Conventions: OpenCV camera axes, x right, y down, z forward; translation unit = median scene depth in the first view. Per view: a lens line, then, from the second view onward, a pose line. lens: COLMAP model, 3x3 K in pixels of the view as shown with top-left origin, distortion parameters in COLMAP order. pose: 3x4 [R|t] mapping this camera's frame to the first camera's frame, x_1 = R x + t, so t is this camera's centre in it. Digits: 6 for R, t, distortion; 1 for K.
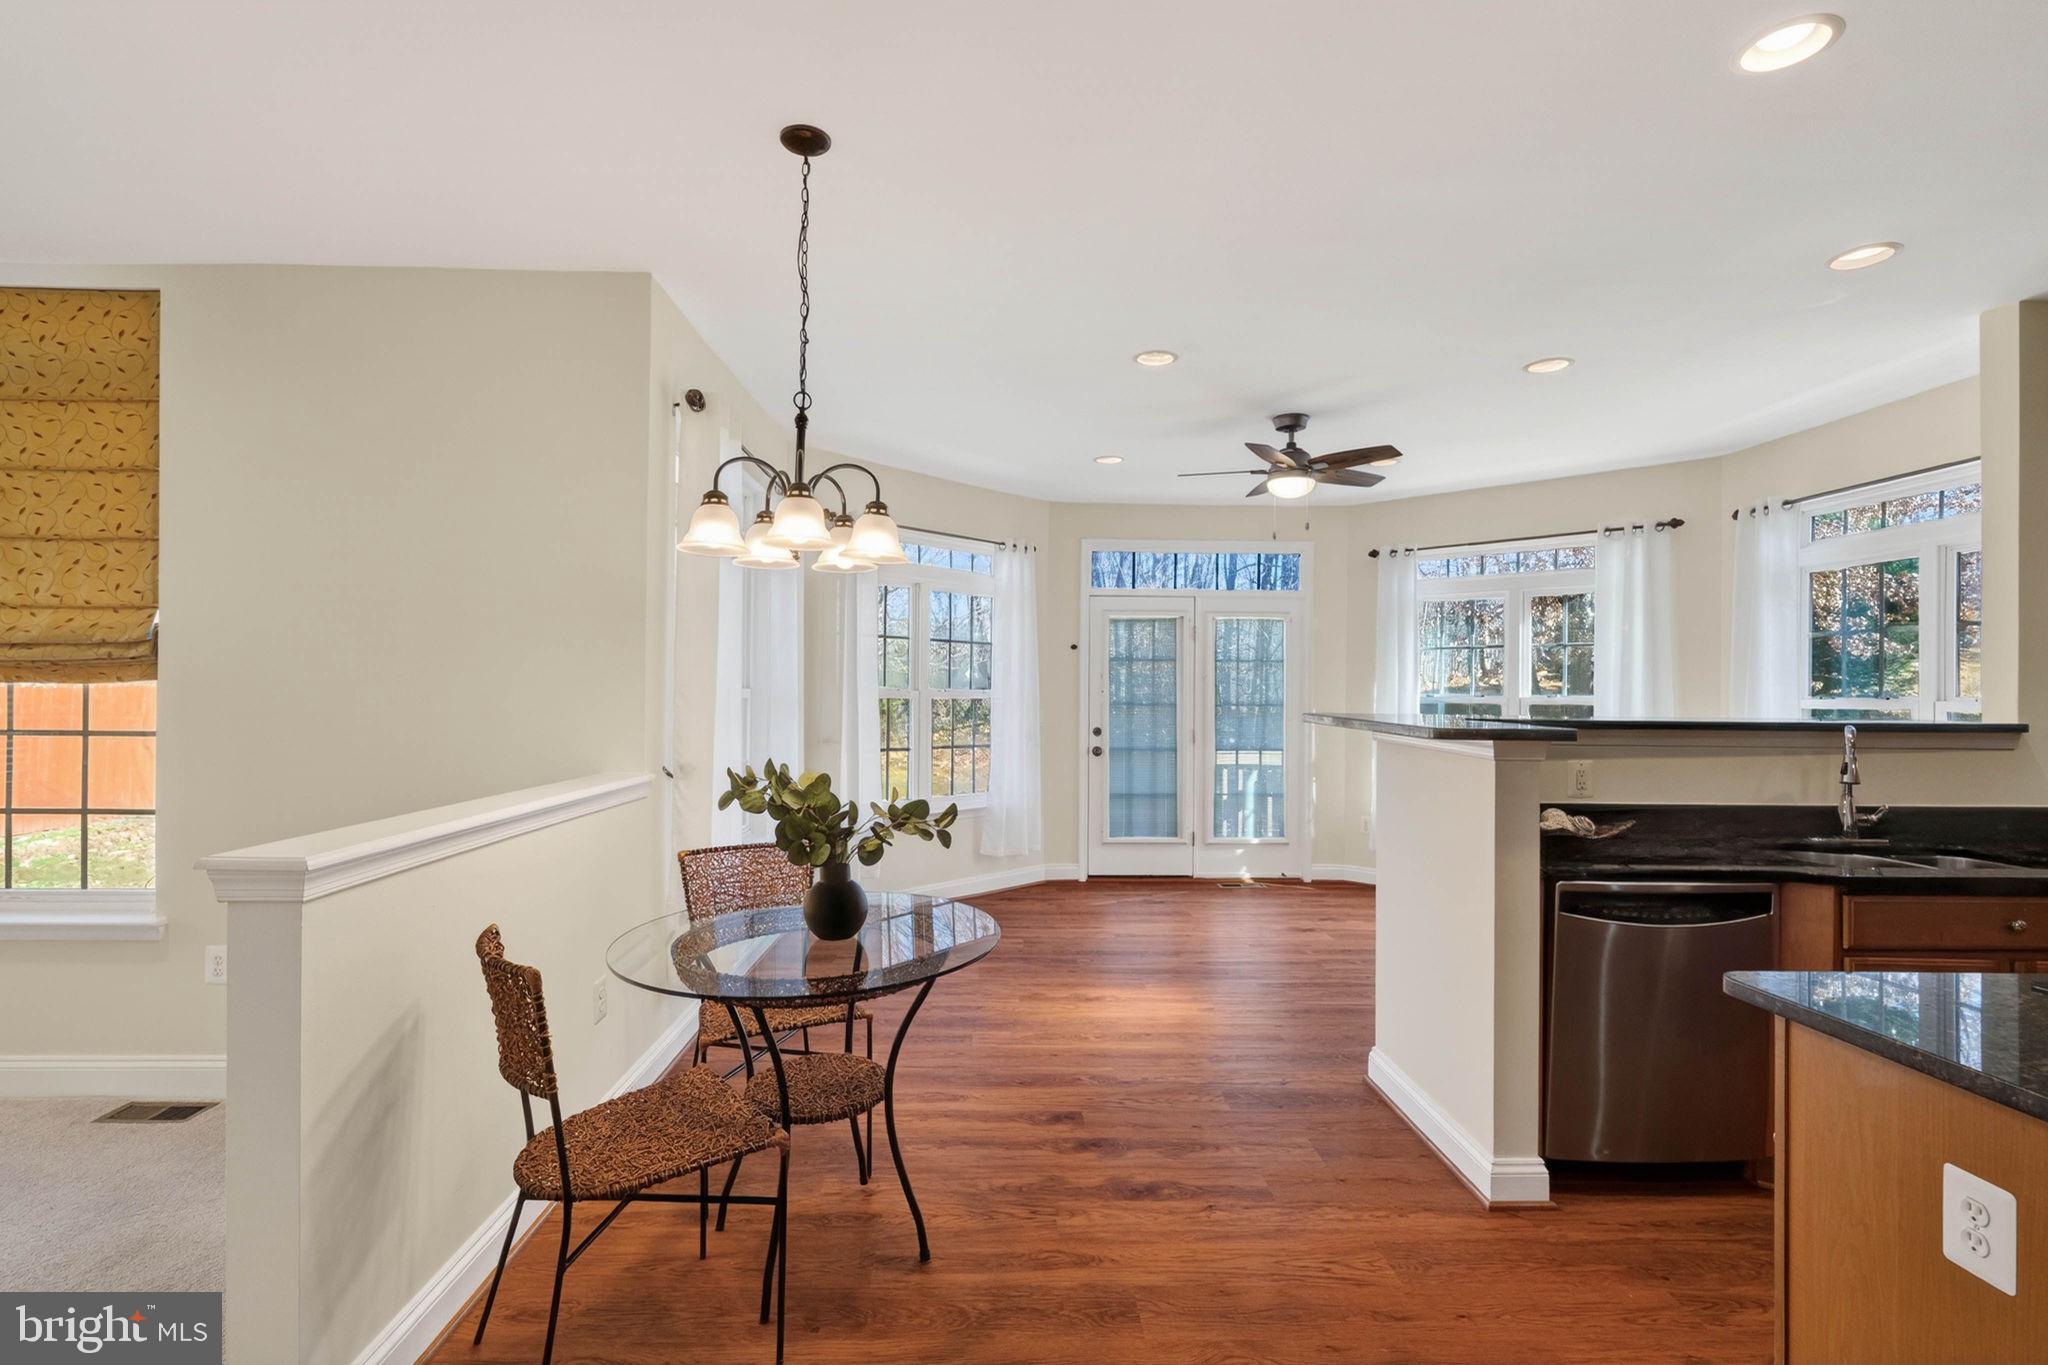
lens RADIAL K [[922.8, 0, 1021.8], [0, 922.8, 686.3], [0, 0, 1]] dist [0.000797, 0.000879]
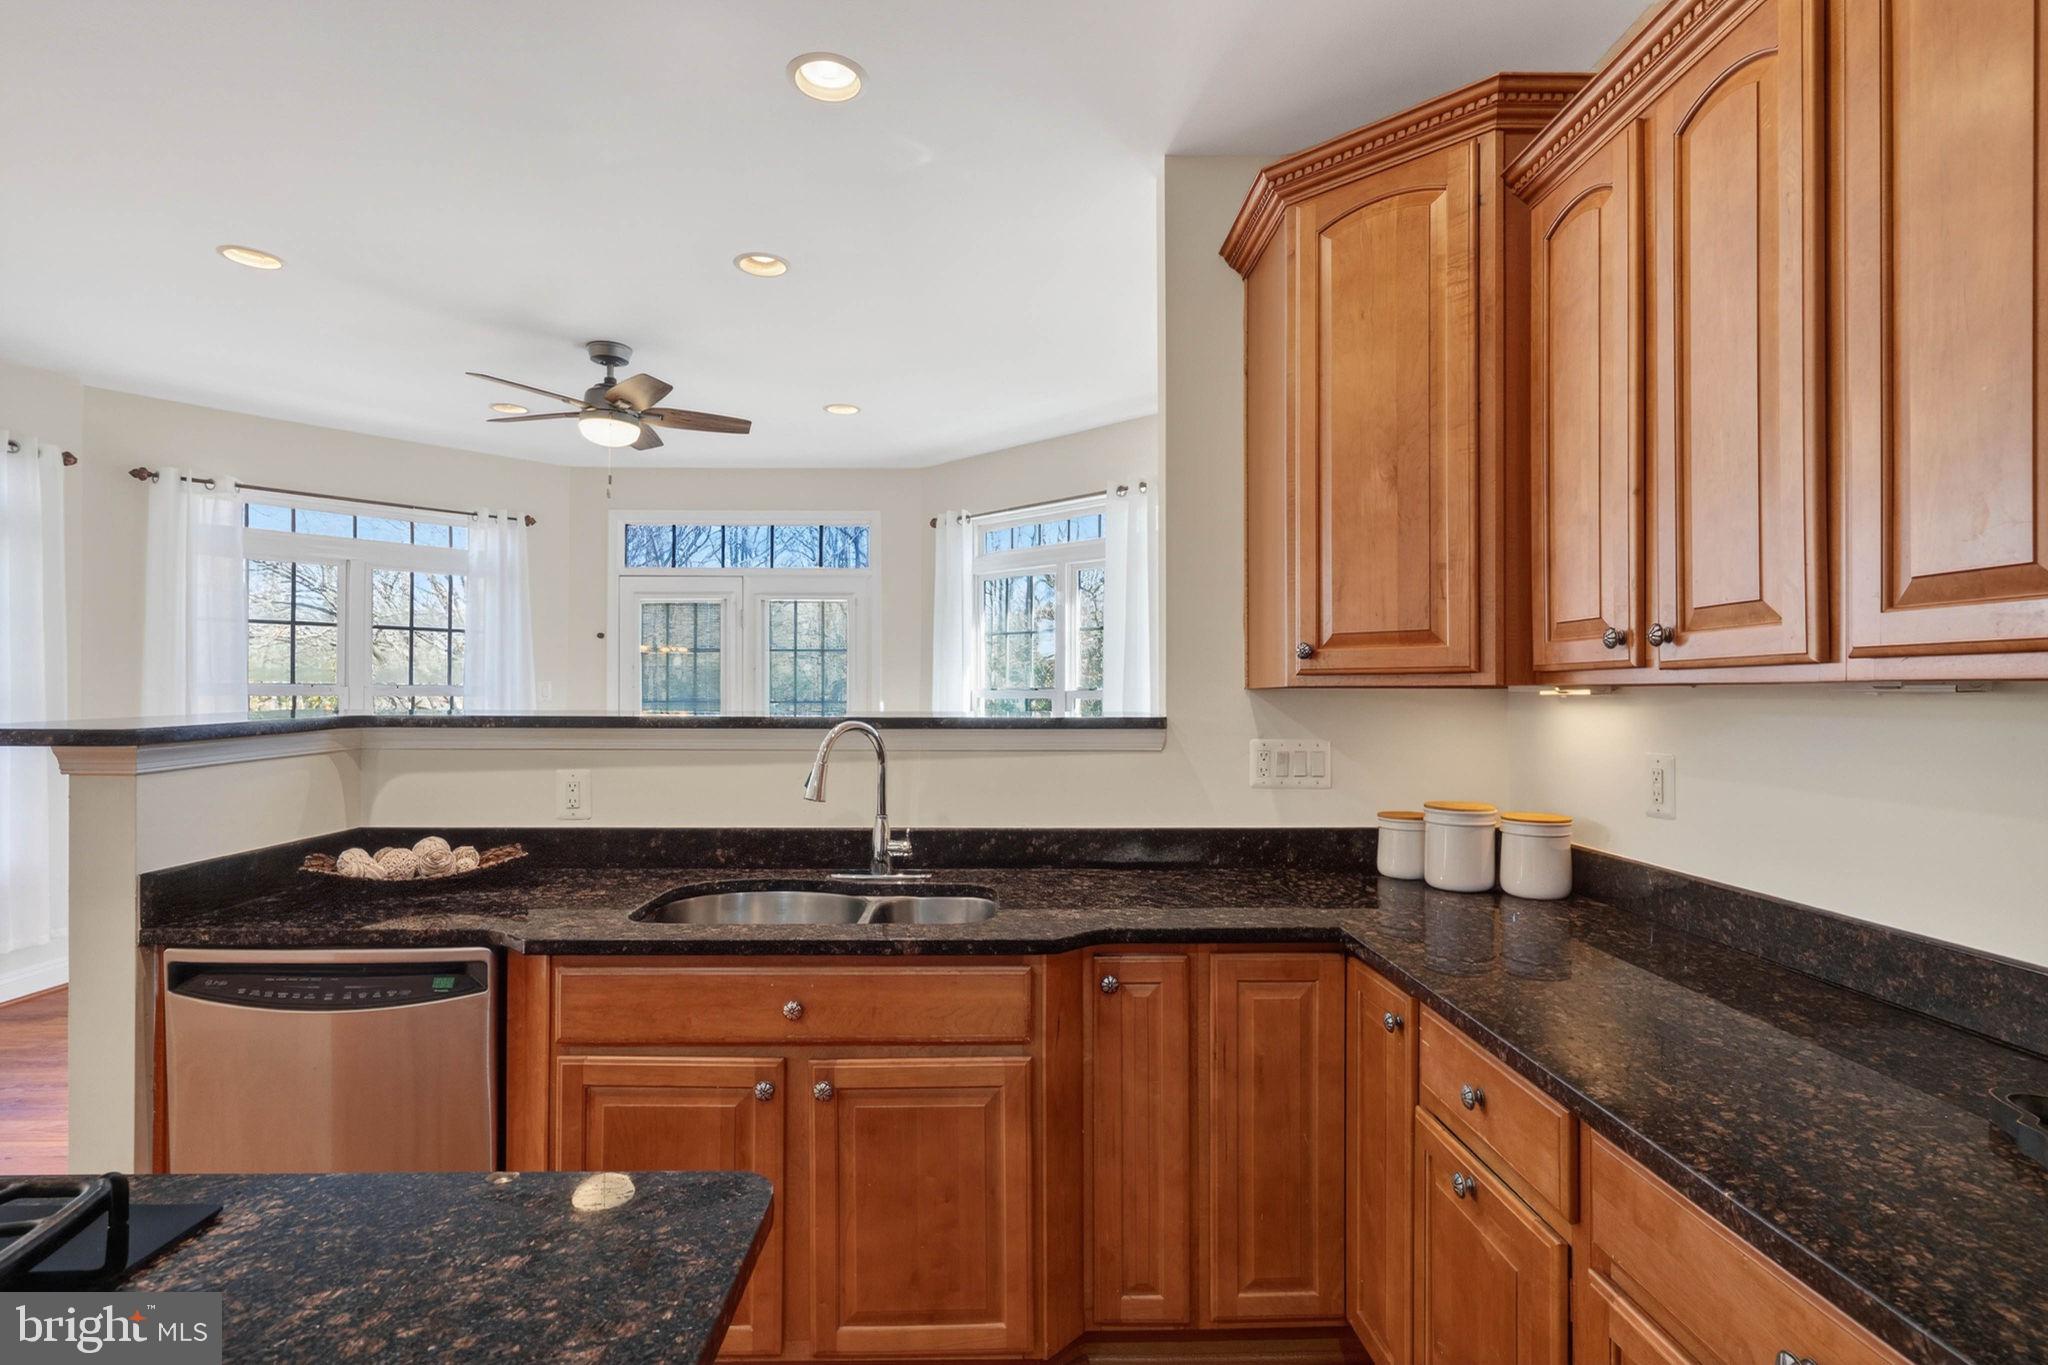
lens RADIAL K [[967.6, 0, 1024.0], [0, 967.6, 682.5], [0, 0, 1]] dist [0.001424, 0.000125]
pose [[0.999971, -0.007102, 0.002766, 0.711452], [0.007114, 0.999966, -0.004118, 0.011990], [-0.002736, 0.004138, 0.999988, 0.157735]]
